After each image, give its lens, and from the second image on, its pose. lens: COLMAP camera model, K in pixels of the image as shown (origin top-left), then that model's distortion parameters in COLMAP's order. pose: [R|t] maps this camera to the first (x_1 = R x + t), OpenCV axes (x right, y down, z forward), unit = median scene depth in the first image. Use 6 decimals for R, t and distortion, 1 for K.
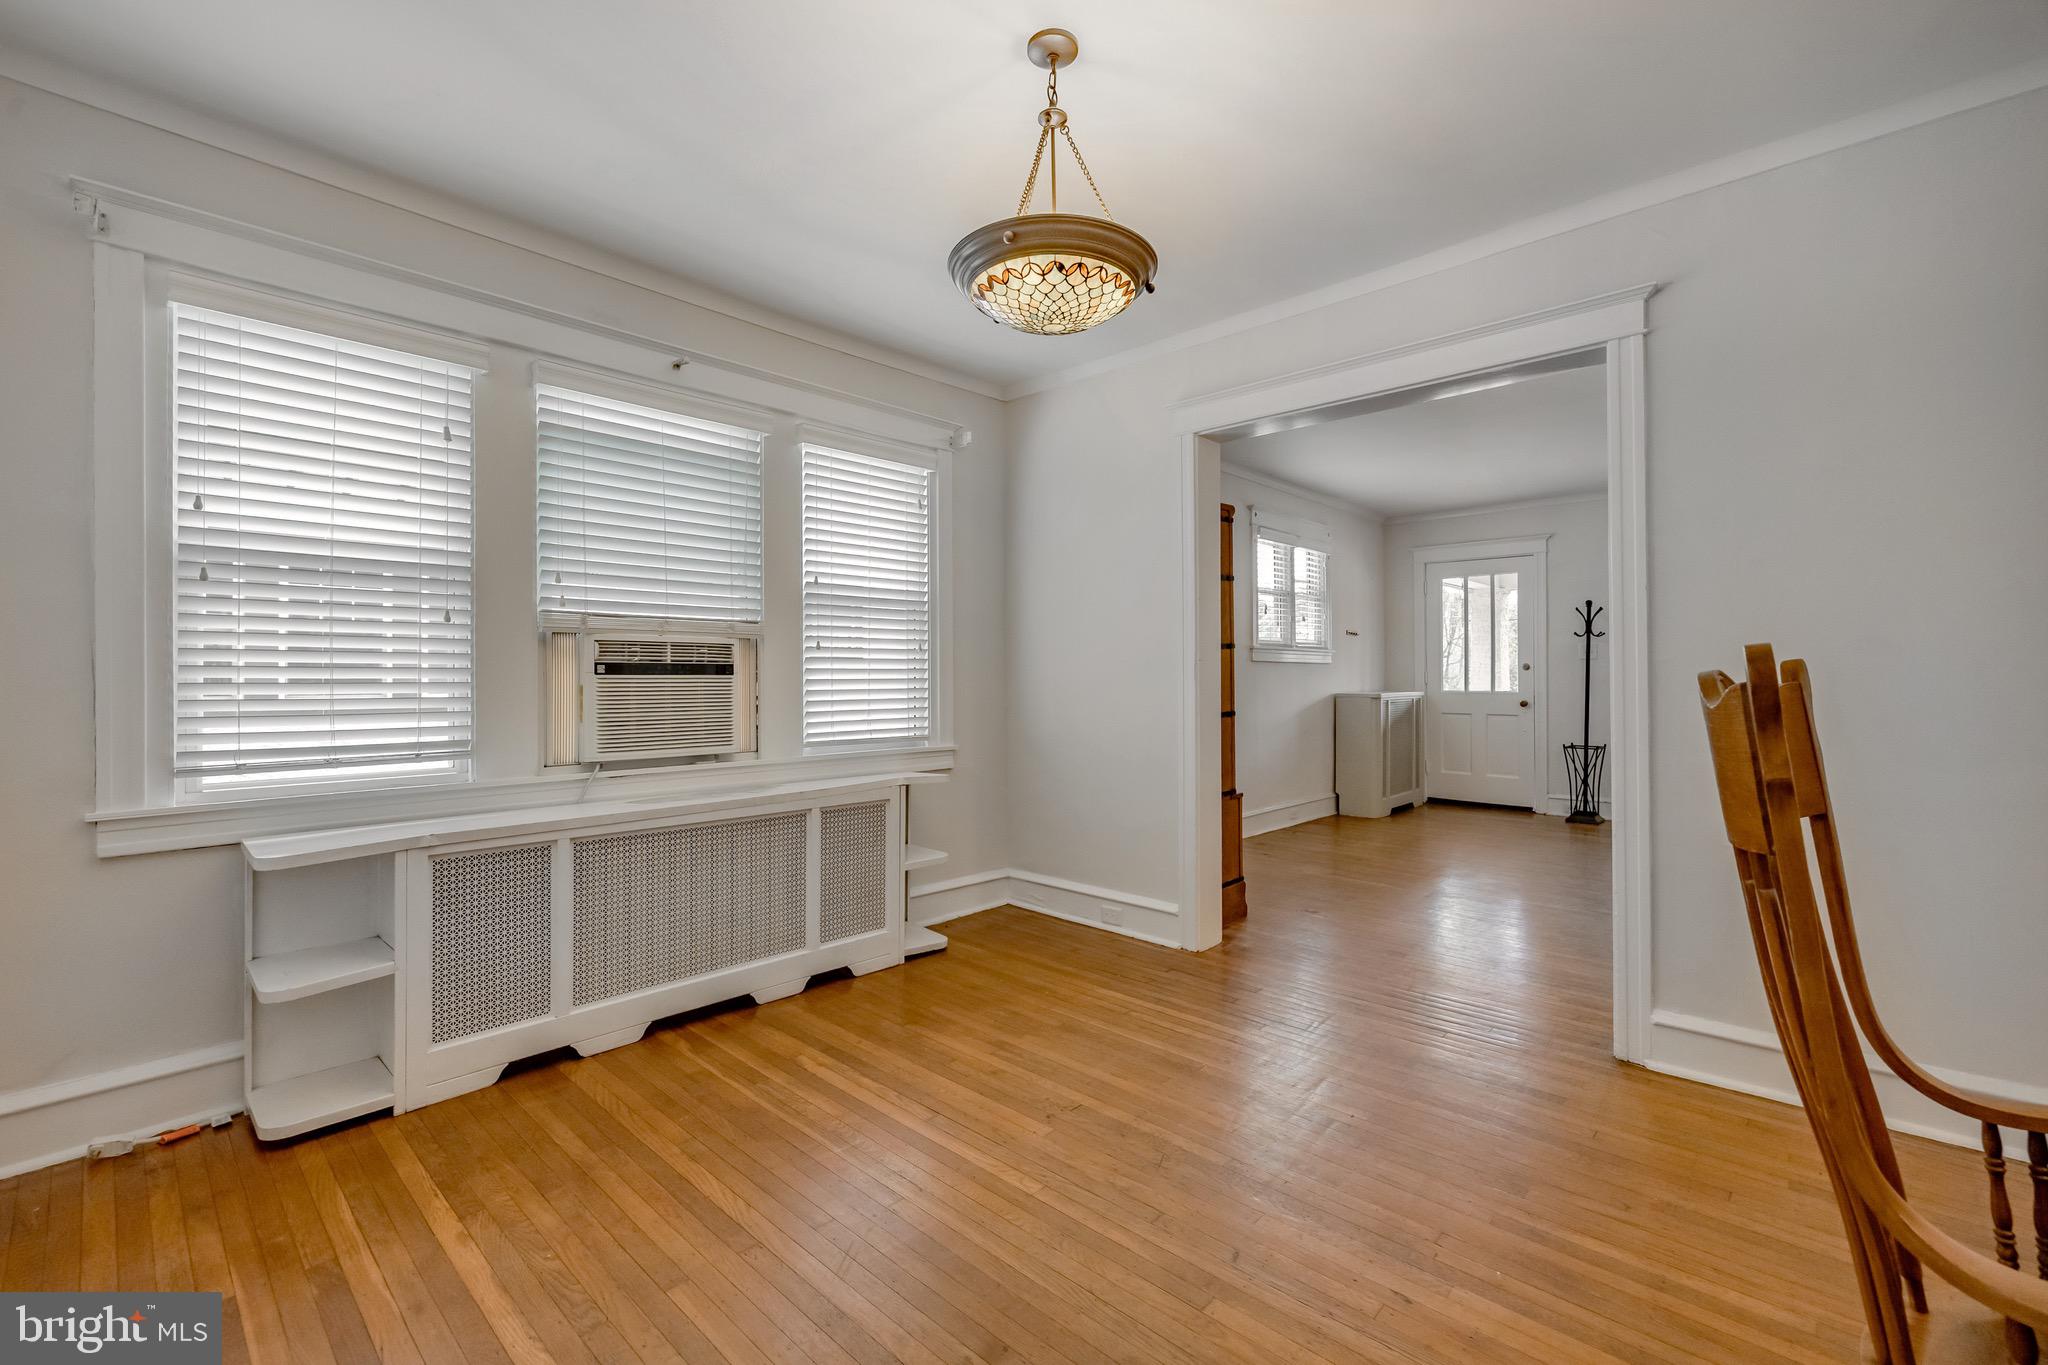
lens RADIAL K [[876.6, 0, 998.2], [0, 876.6, 671.9], [0, 0, 1]] dist [-0.000676, -0.000250]
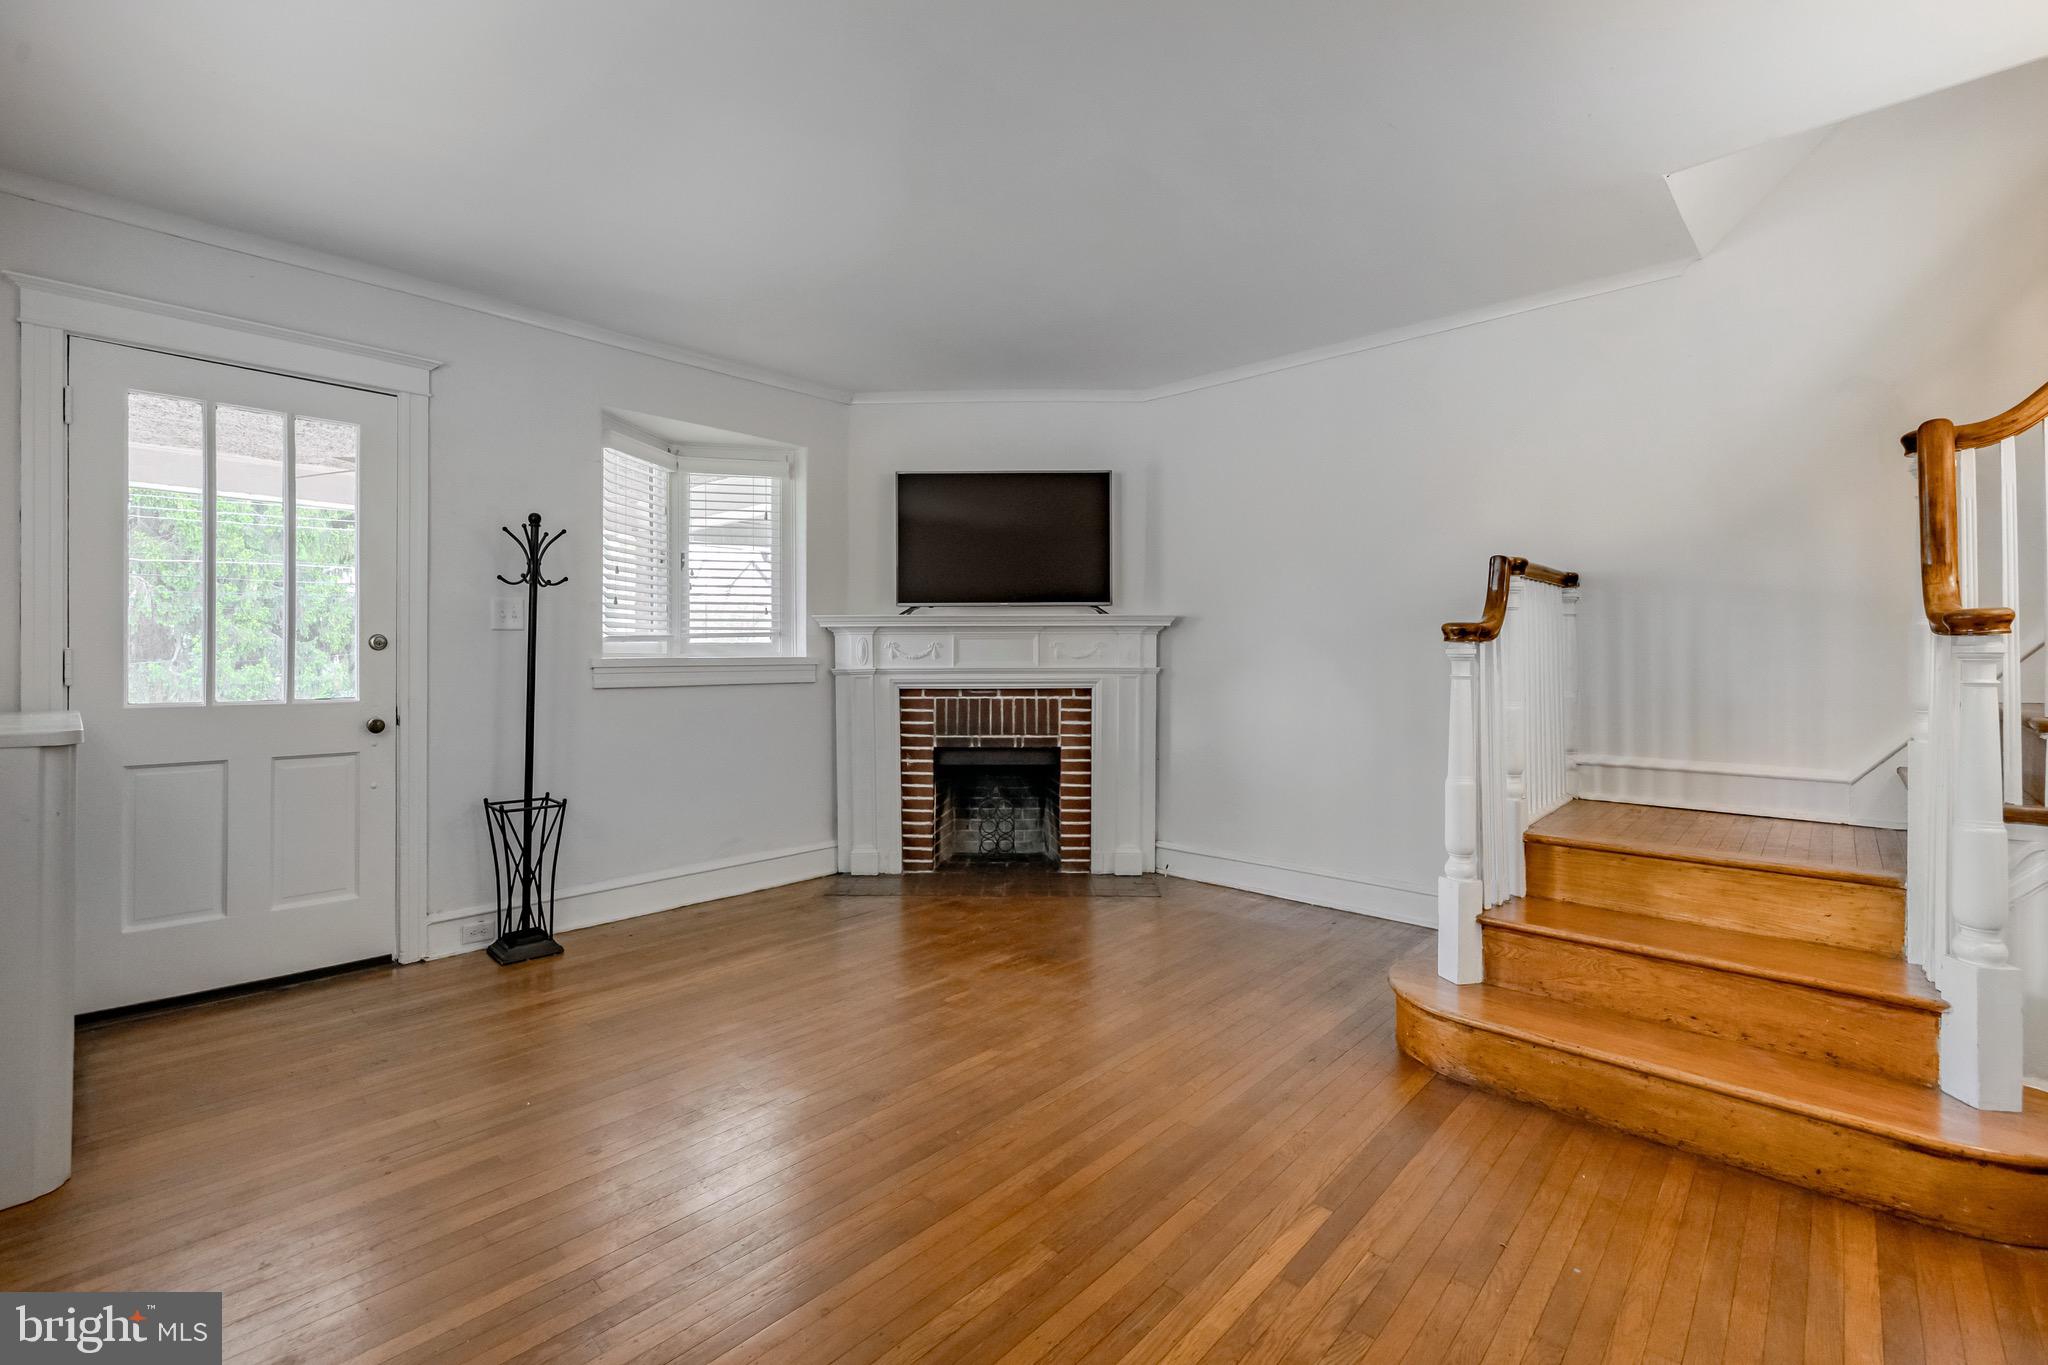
lens RADIAL K [[889.8, 0, 1030.8], [0, 889.8, 659.4], [0, 0, 1]] dist [0.001380, 0.000197]
pose [[-0.030061, 0.000834, 0.999548, 0.332594], [-0.007104, 0.999974, -0.001048, 0.002074], [-0.999523, -0.007133, -0.030054, 1.615444]]
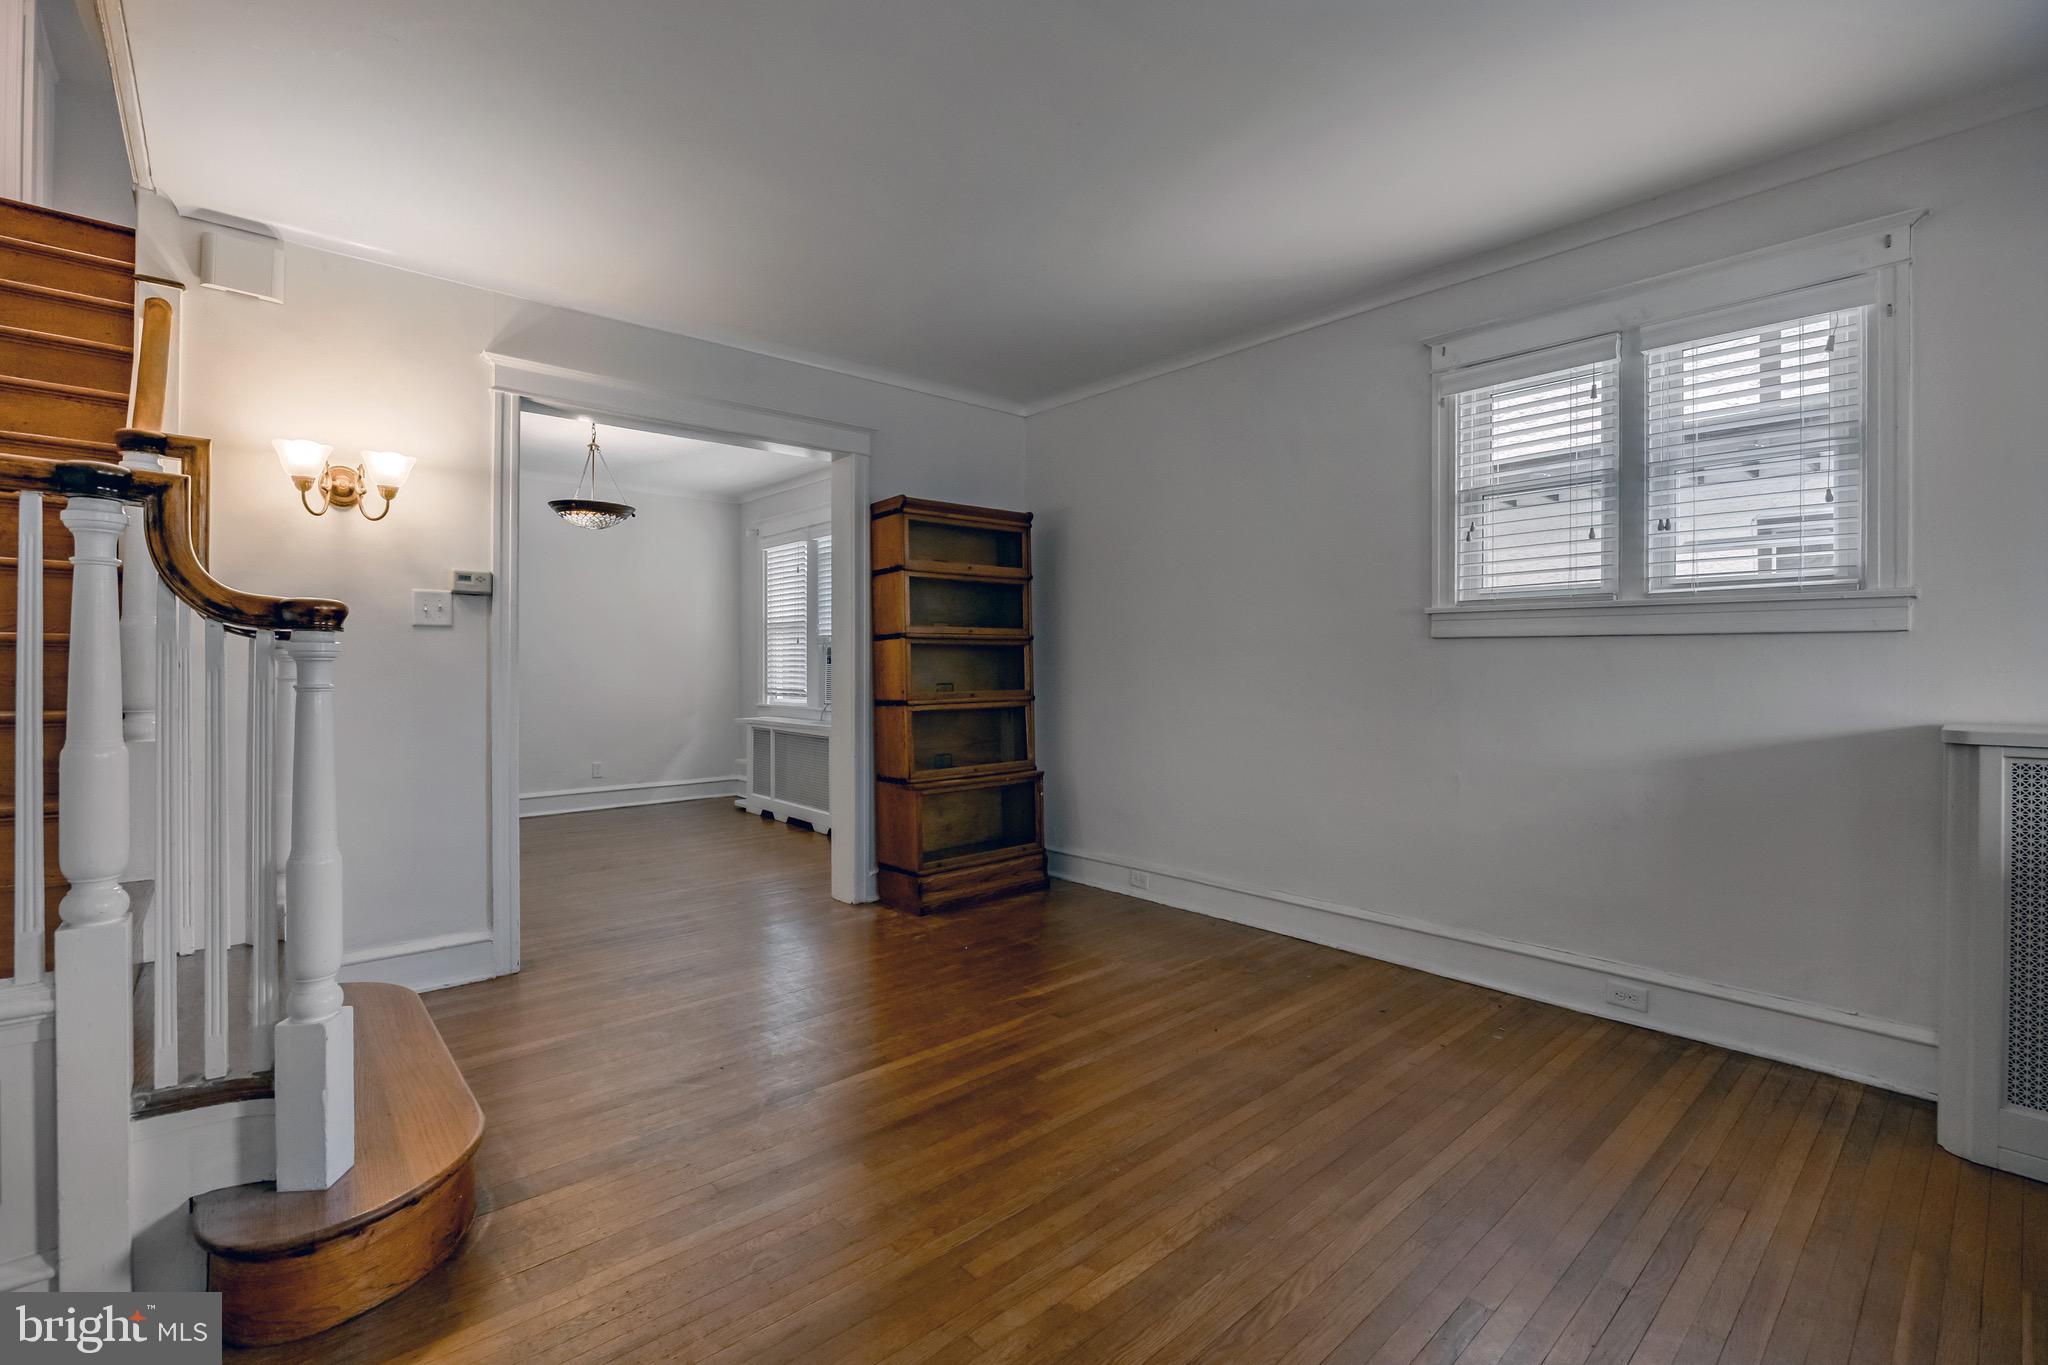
lens RADIAL K [[892.3, 0, 1020.9], [0, 892.3, 669.6], [0, 0, 1]] dist [-0.019809, -0.000145]
pose [[-0.070516, 0.008778, -0.997472, 1.712089], [0.004473, 0.999954, 0.008483, 0.001127], [0.997501, -0.003863, -0.070552, 1.626432]]
